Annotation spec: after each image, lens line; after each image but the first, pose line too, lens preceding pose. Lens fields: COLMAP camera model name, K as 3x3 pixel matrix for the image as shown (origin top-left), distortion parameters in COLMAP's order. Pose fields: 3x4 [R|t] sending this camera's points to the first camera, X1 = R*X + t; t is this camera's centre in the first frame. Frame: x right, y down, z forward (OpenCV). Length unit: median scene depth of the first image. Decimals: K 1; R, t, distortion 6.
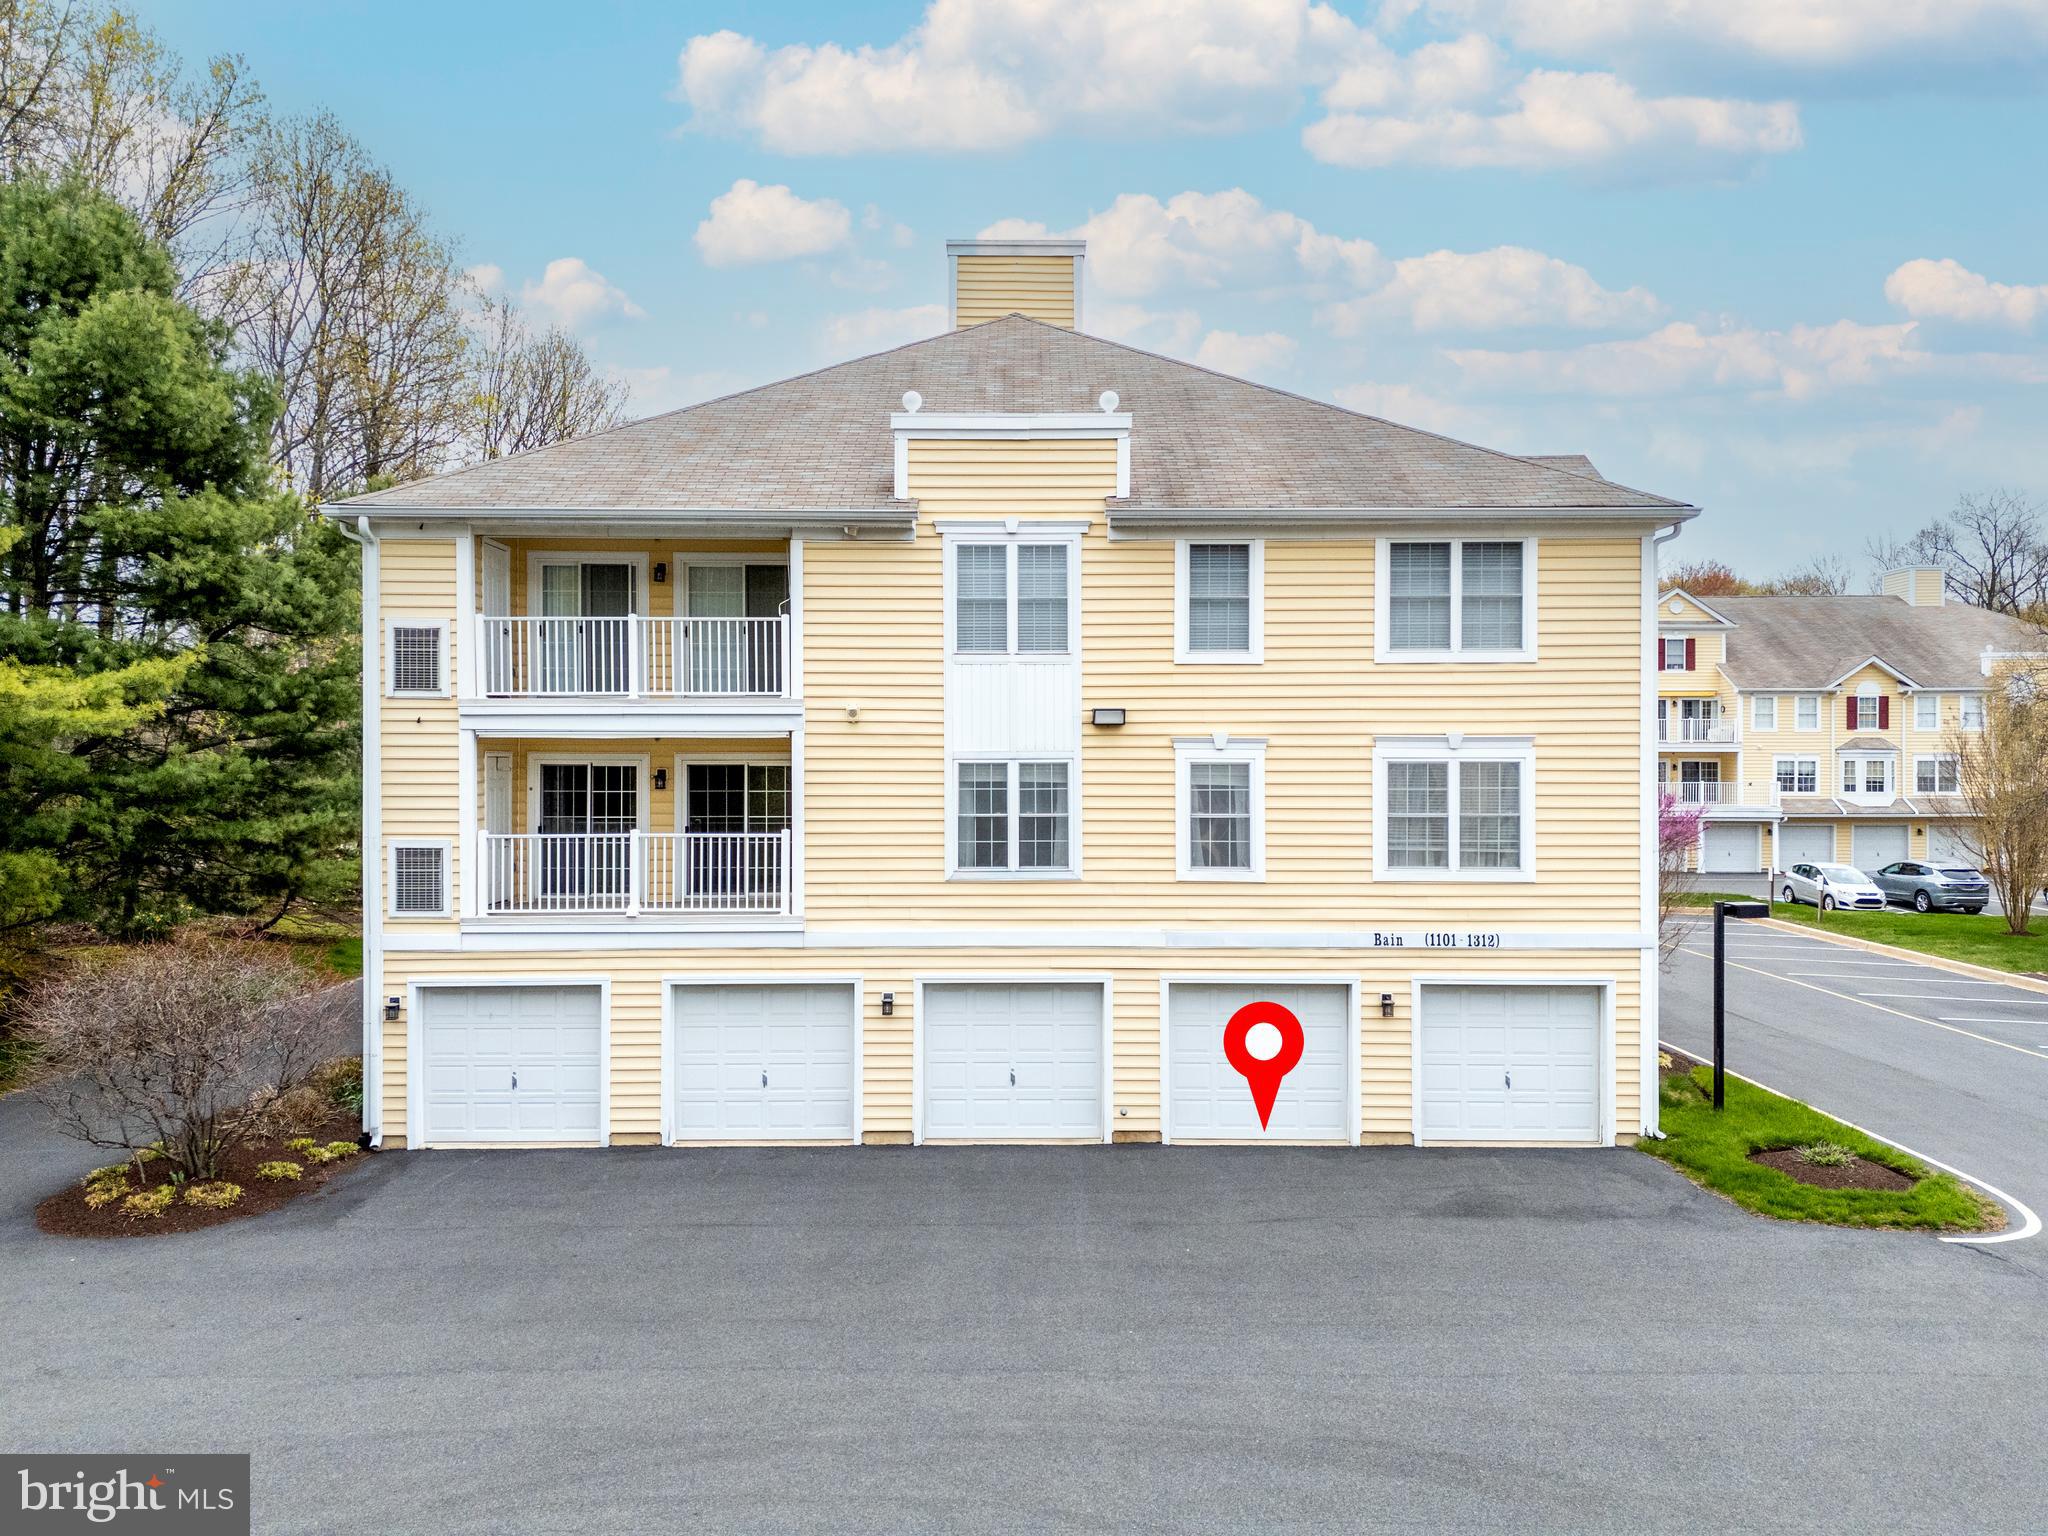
lens RADIAL K [[1472.5, 0, 1017.8], [0, 1472.5, 753.6], [0, 0, 1]] dist [0.070169, -0.061714]
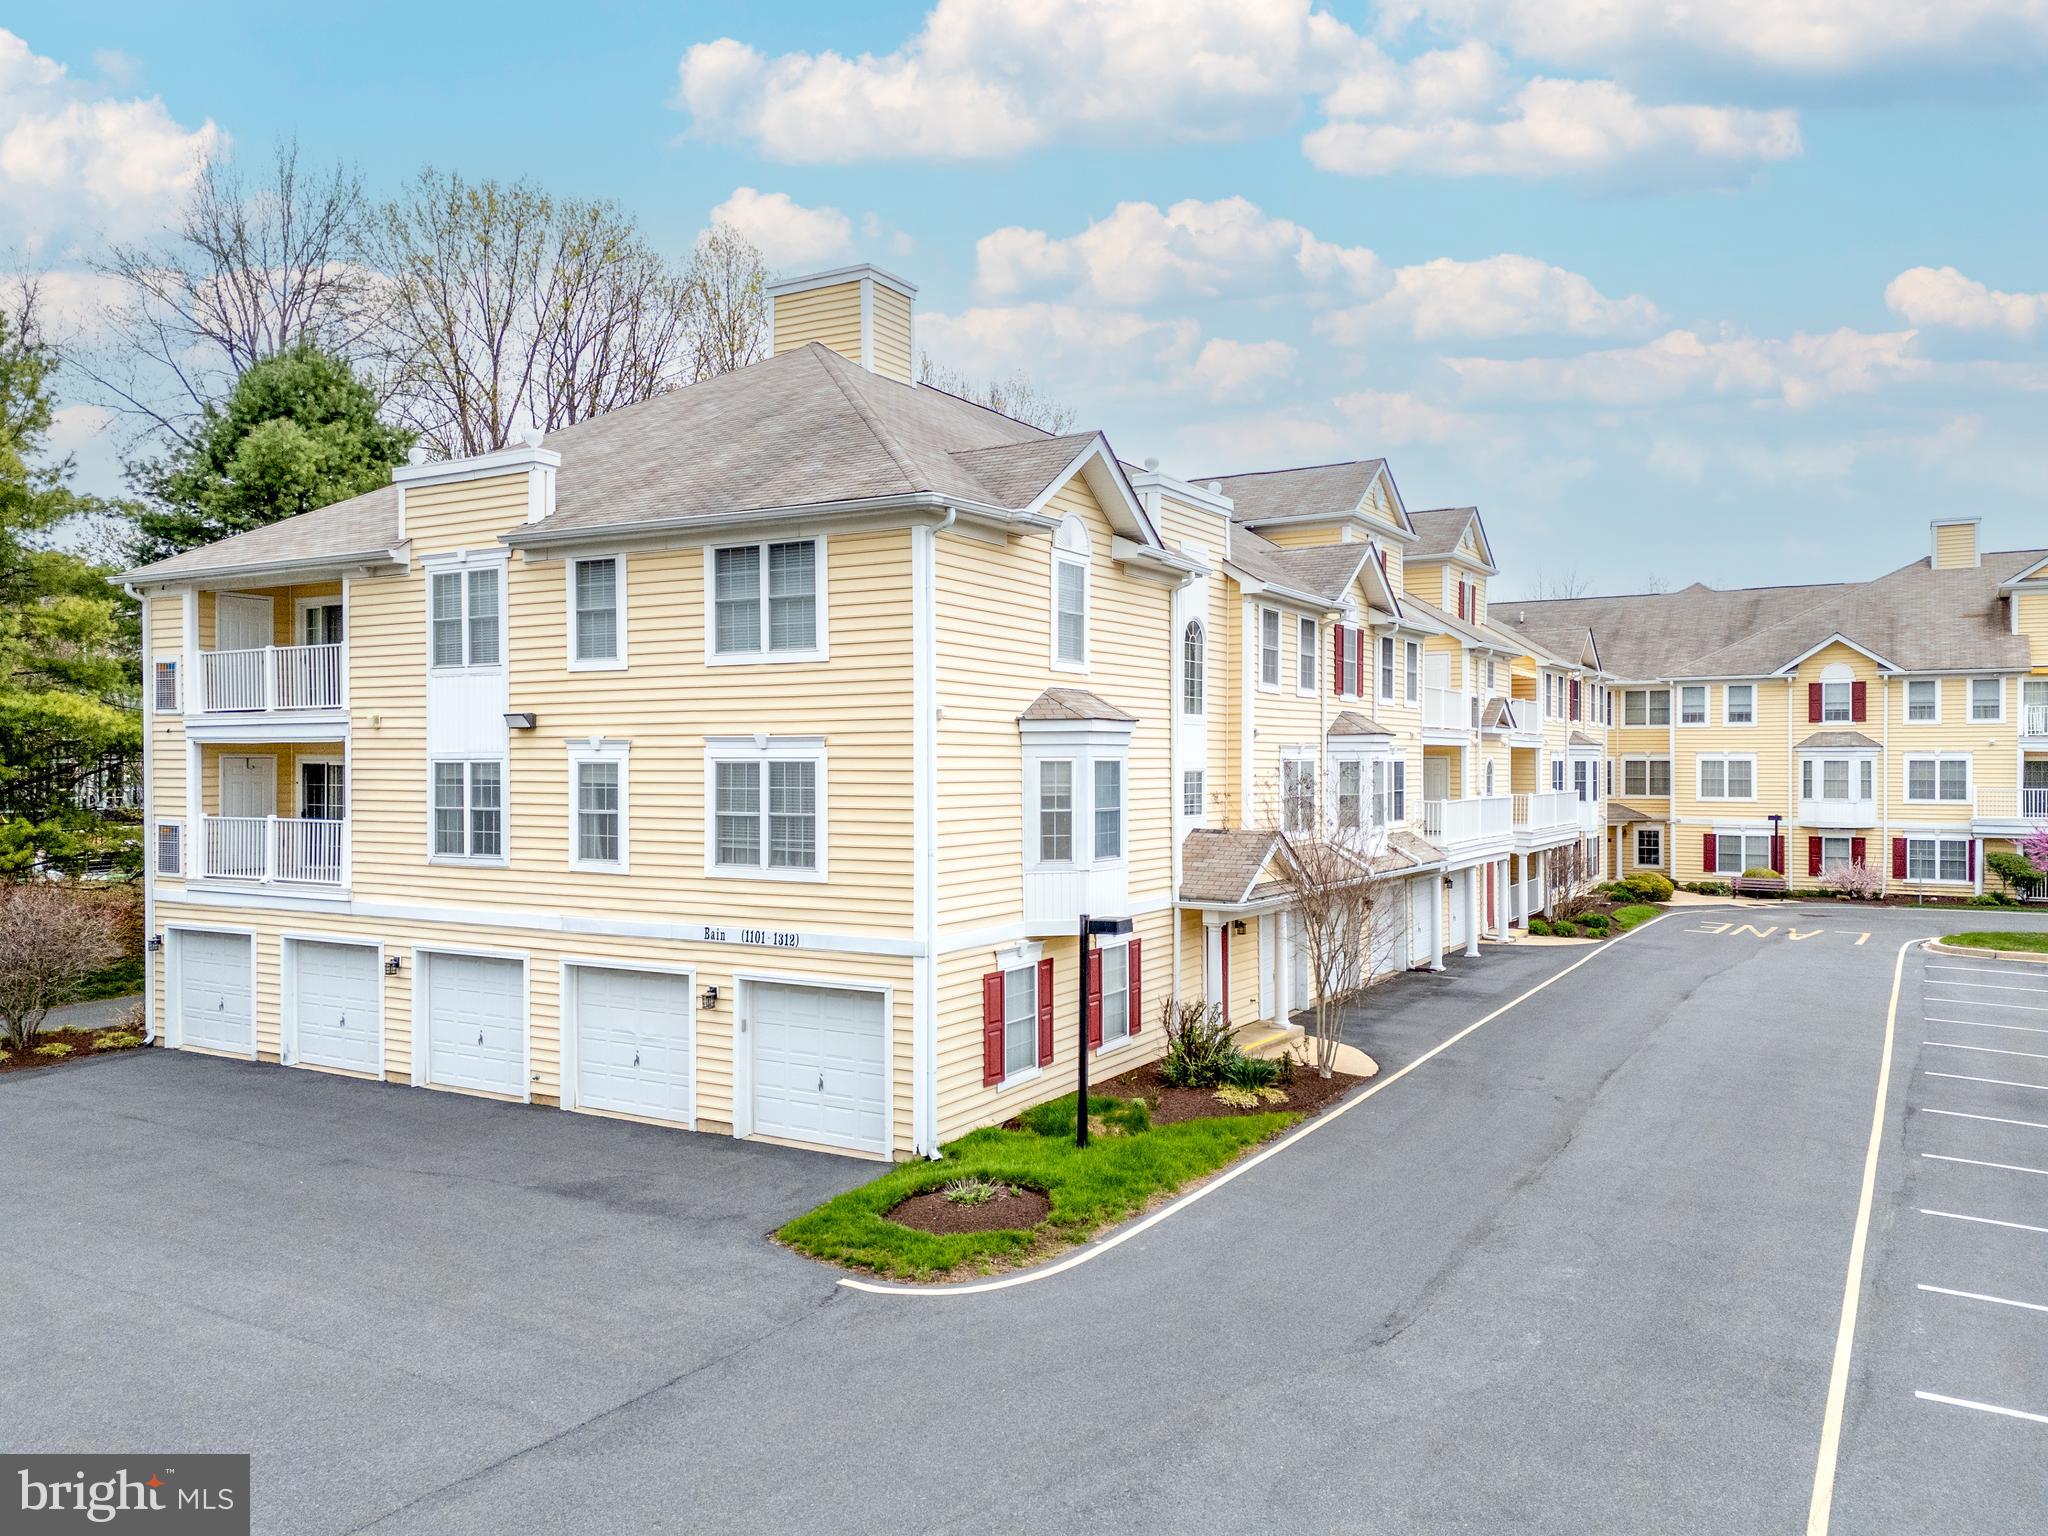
lens RADIAL K [[1472.5, 0, 1136.6], [0, 1472.5, 762.5], [0, 0, 1]] dist [0.070169, -0.061714]
pose [[0.868513, 0.000351, -0.495666, 1.020149], [-0.001169, 0.999998, -0.001340, 0.007299], [0.495665, 0.001743, 0.868512, 0.251019]]
